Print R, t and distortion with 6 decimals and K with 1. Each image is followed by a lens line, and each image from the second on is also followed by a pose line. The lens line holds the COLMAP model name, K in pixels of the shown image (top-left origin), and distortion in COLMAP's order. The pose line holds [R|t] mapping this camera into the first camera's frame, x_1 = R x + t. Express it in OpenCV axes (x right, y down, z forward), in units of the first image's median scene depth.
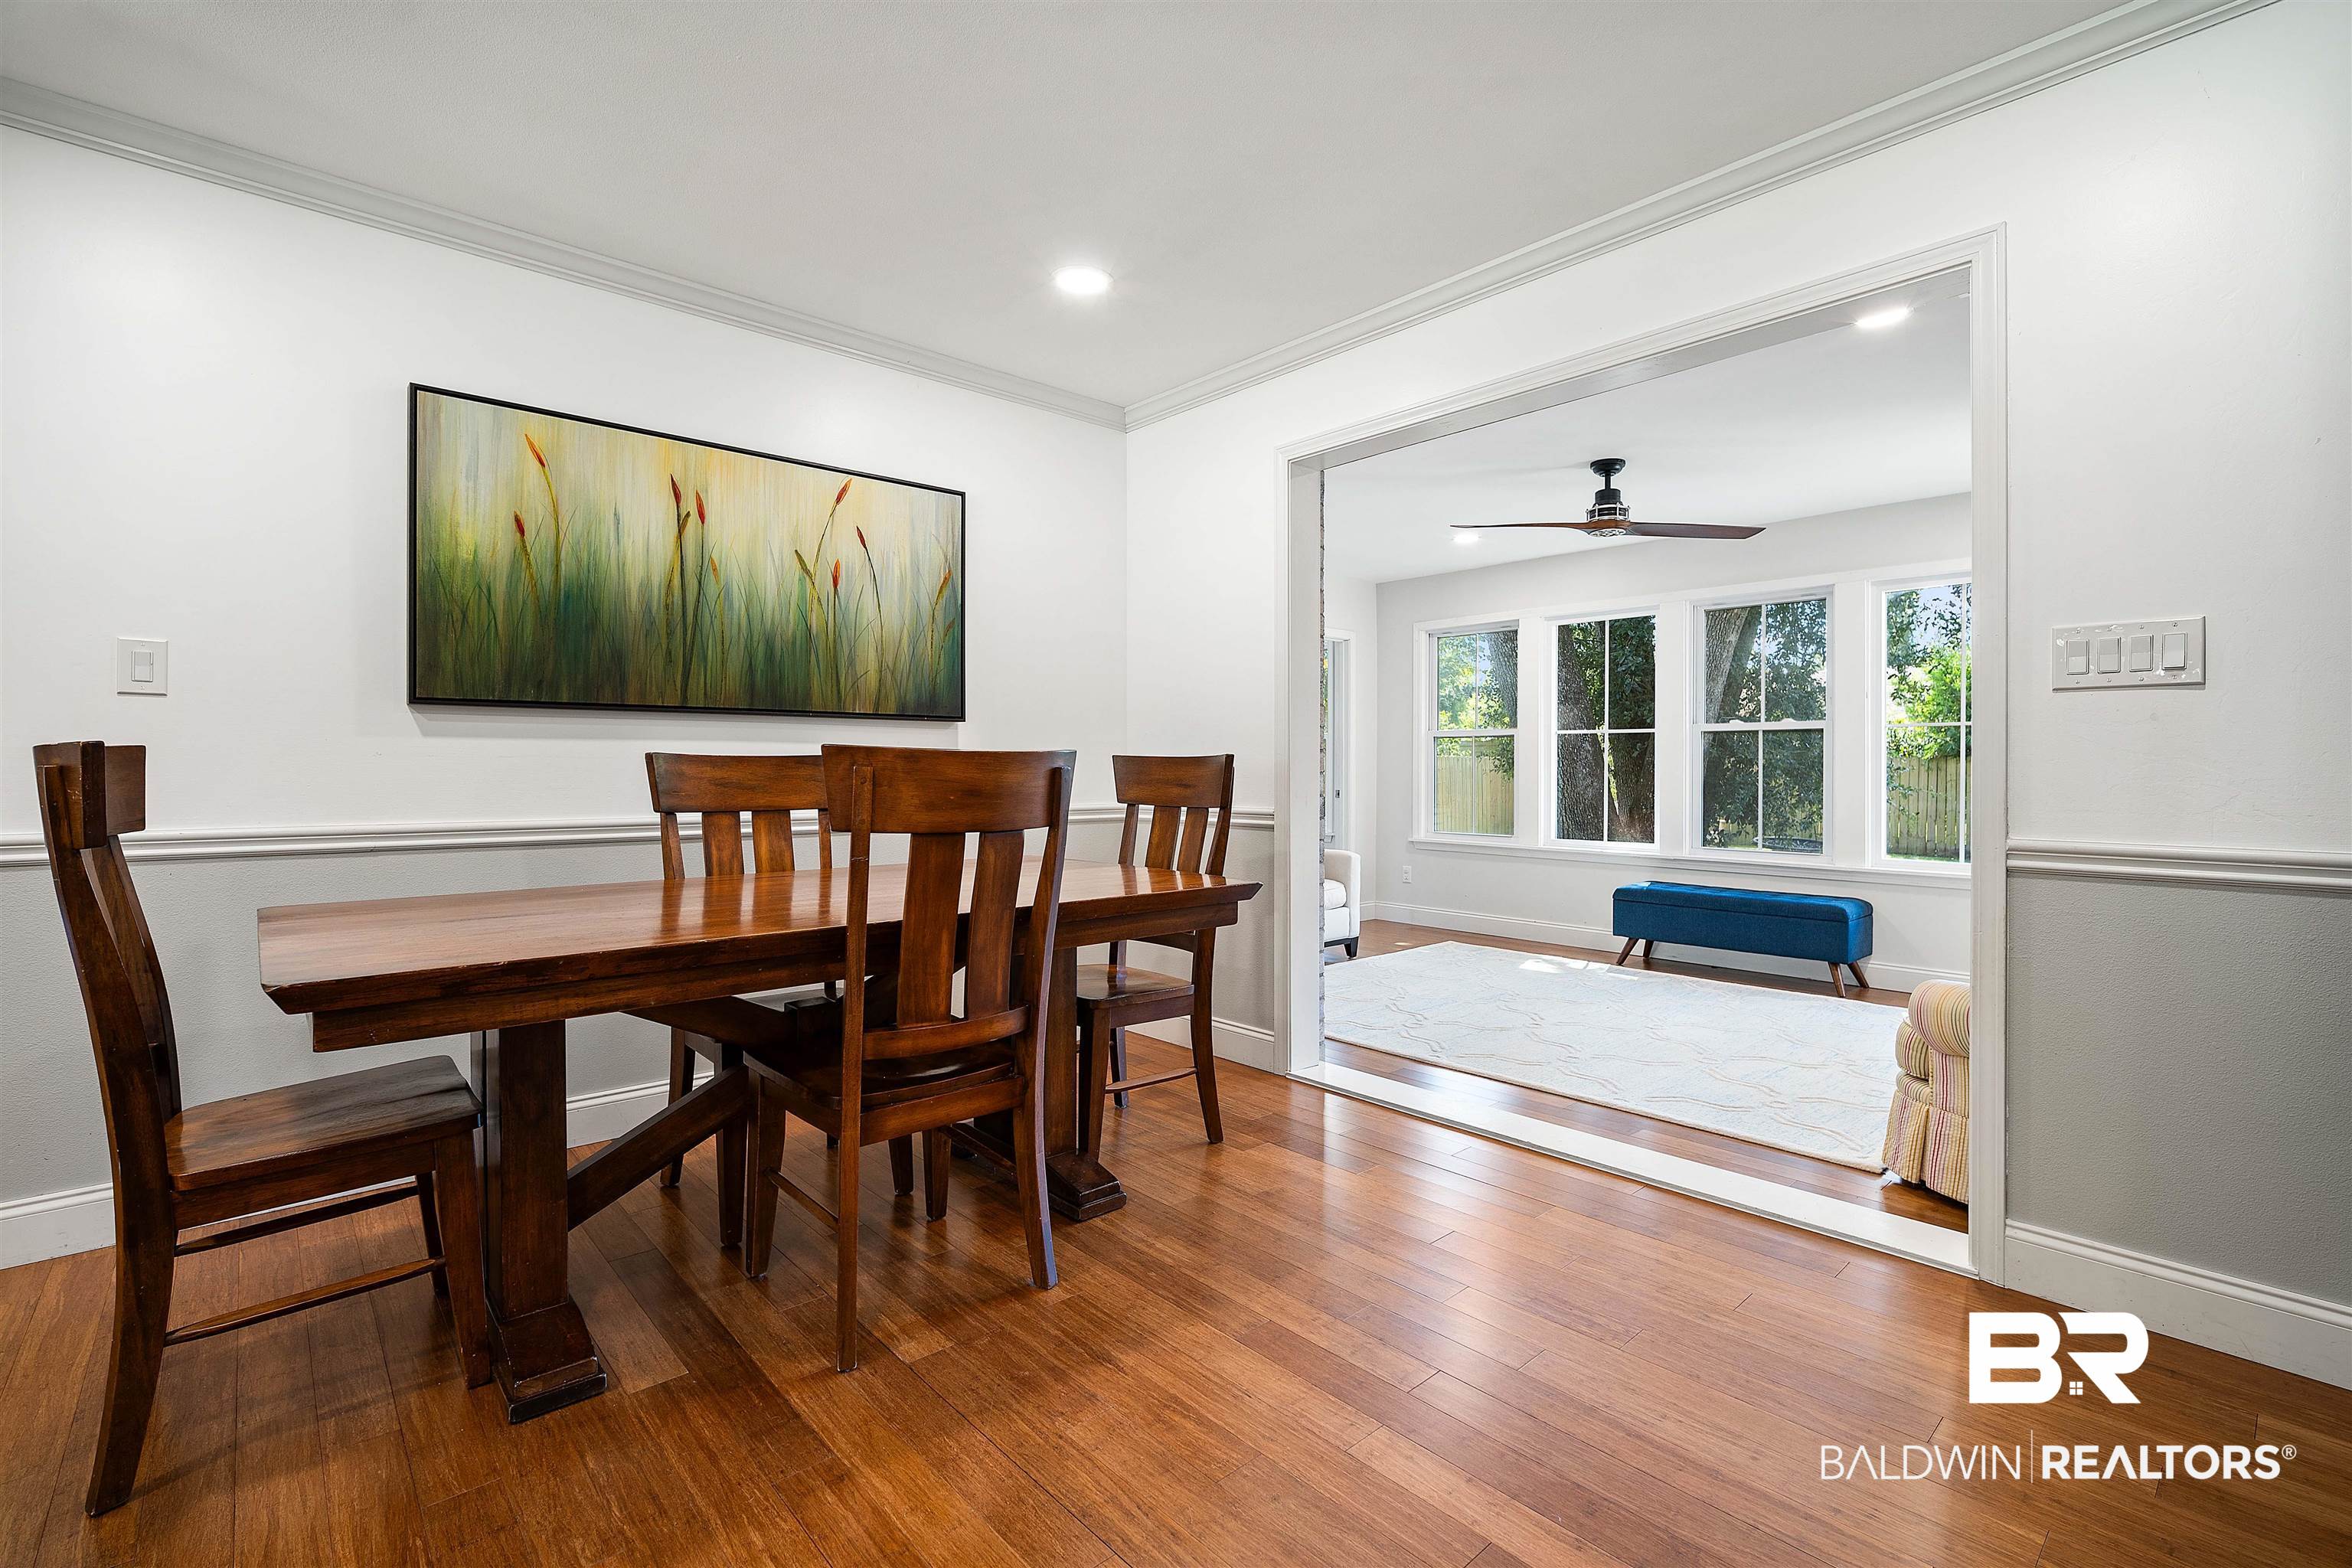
lens RADIAL K [[1052.3, 0, 1190.2], [0, 1052.3, 772.3], [0, 0, 1]] dist [-0.006086, -0.000120]
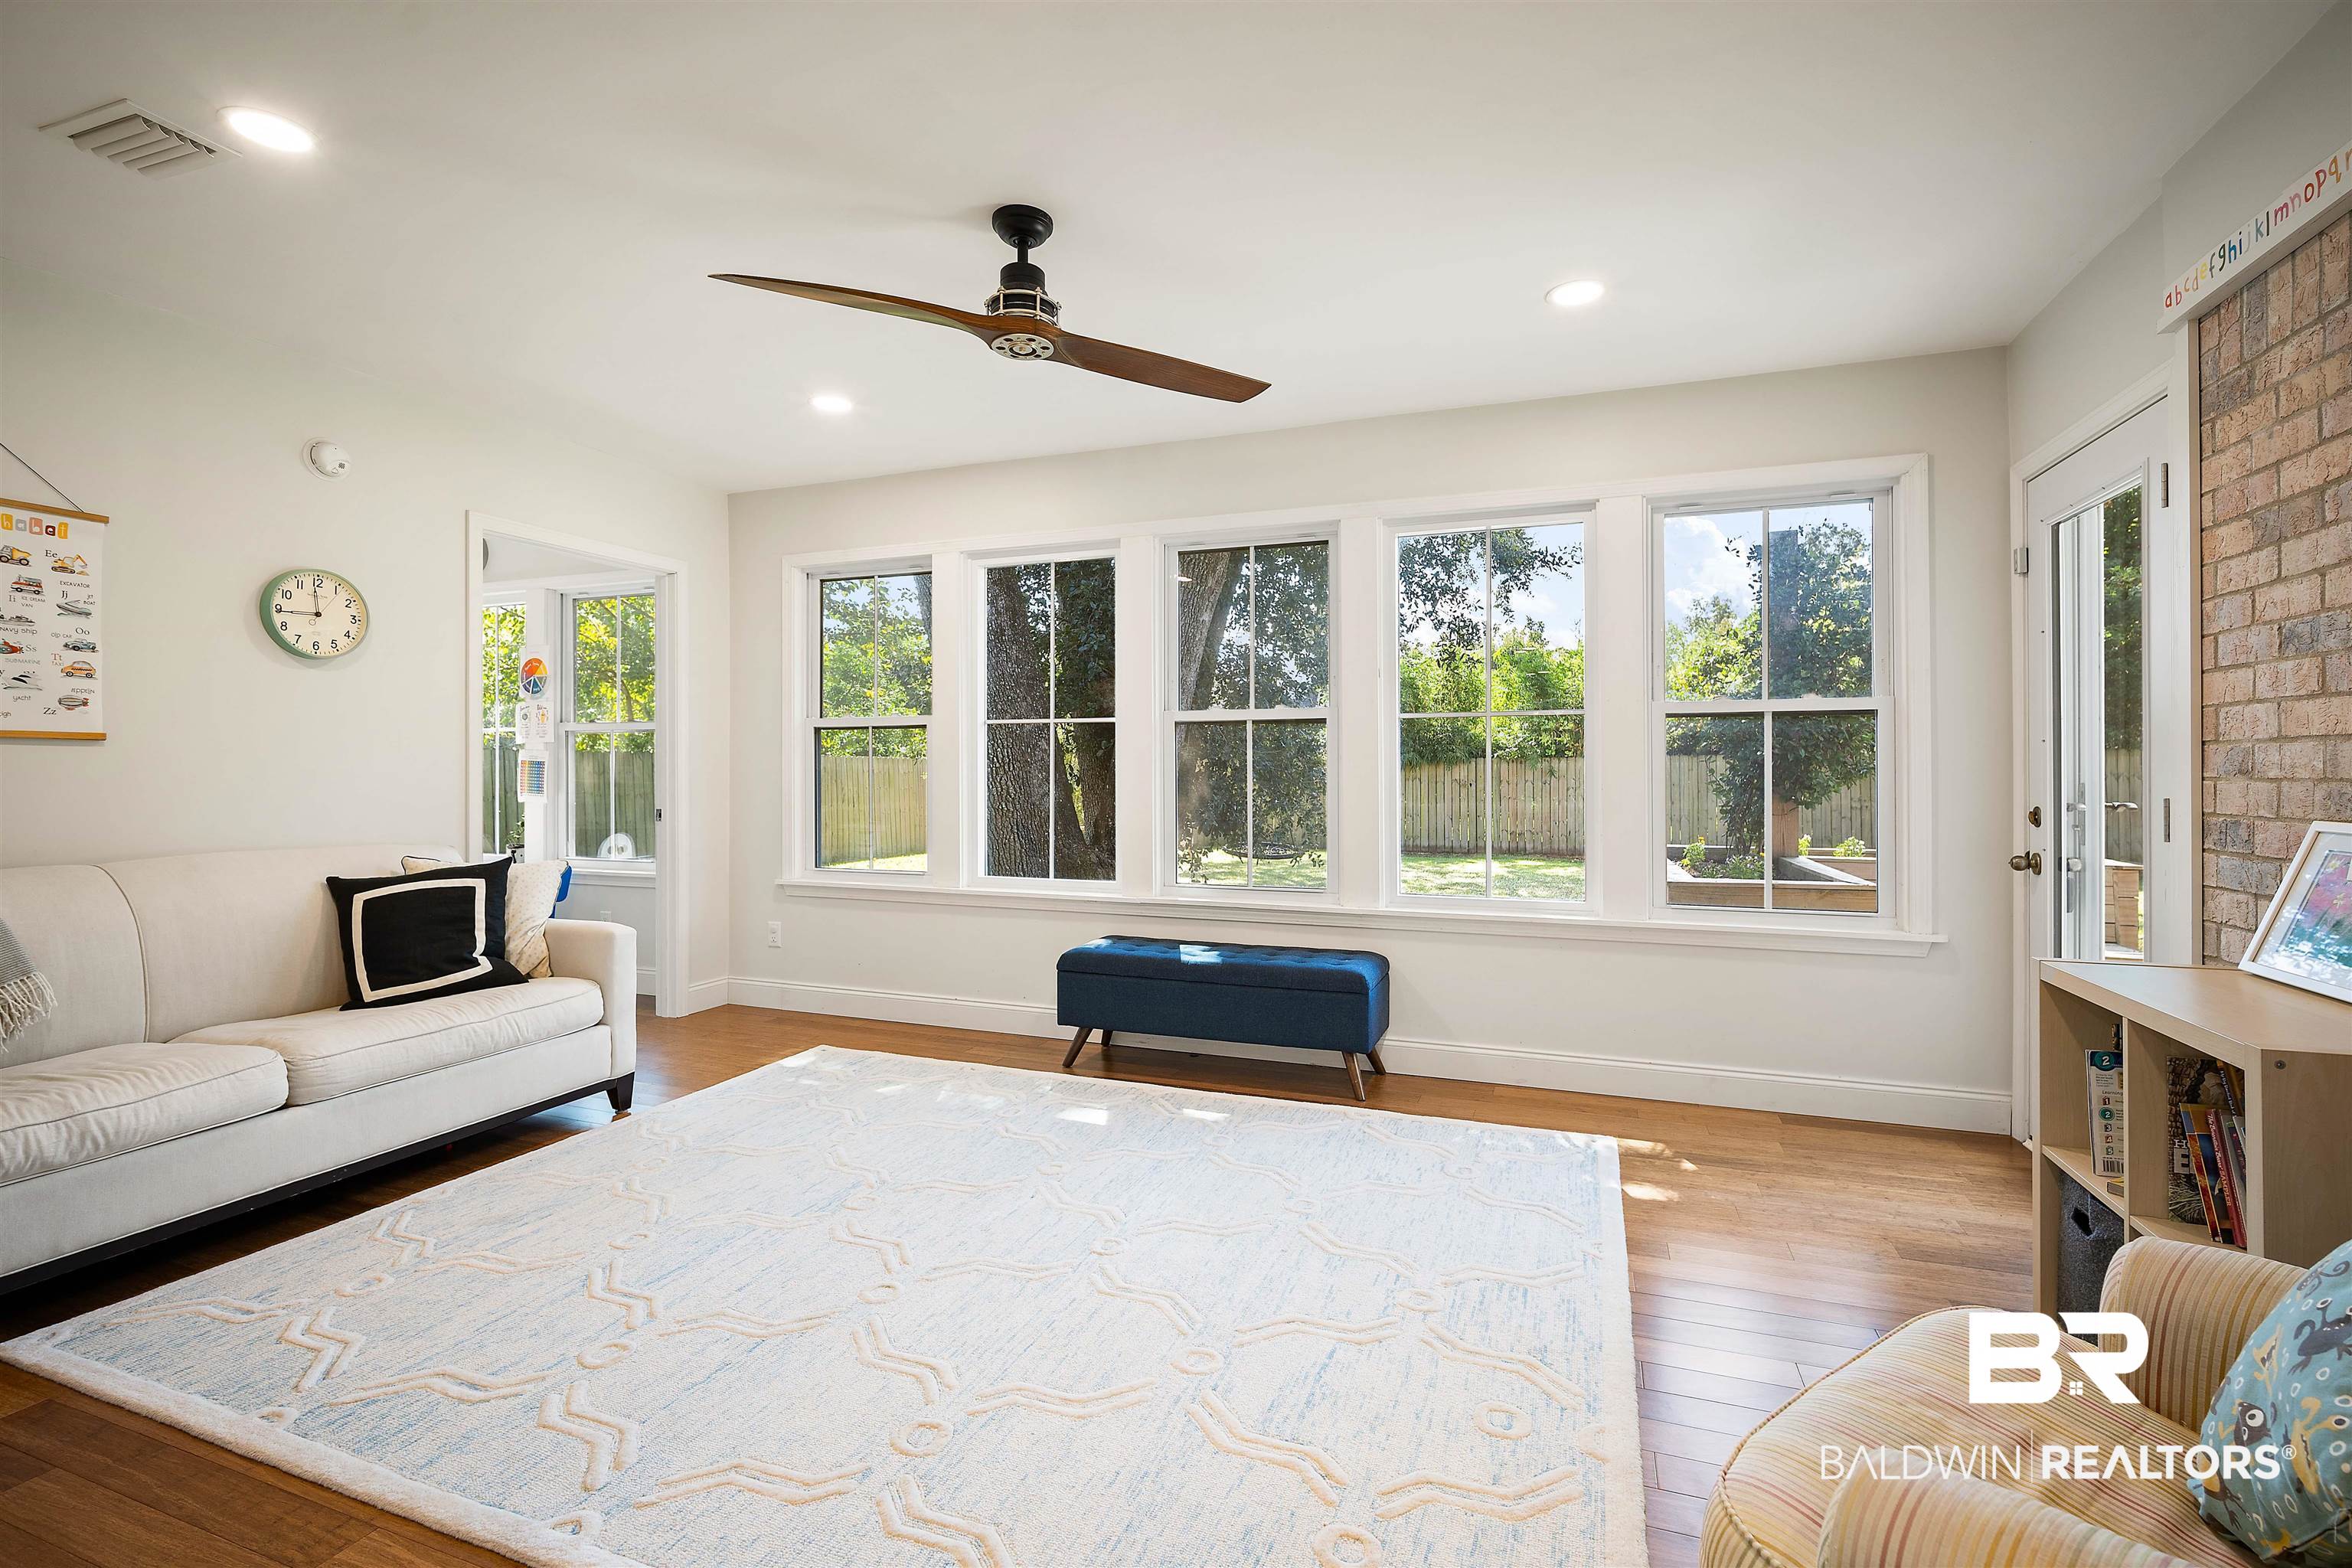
lens RADIAL K [[1052.3, 0, 1179.2], [0, 1052.3, 774.6], [0, 0, 1]] dist [-0.006086, -0.000120]
pose [[0.895393, -0.005870, 0.445237, 0.173442], [0.006334, 0.999980, 0.000445, -0.002948], [-0.445231, 0.002421, 0.895413, 0.365196]]
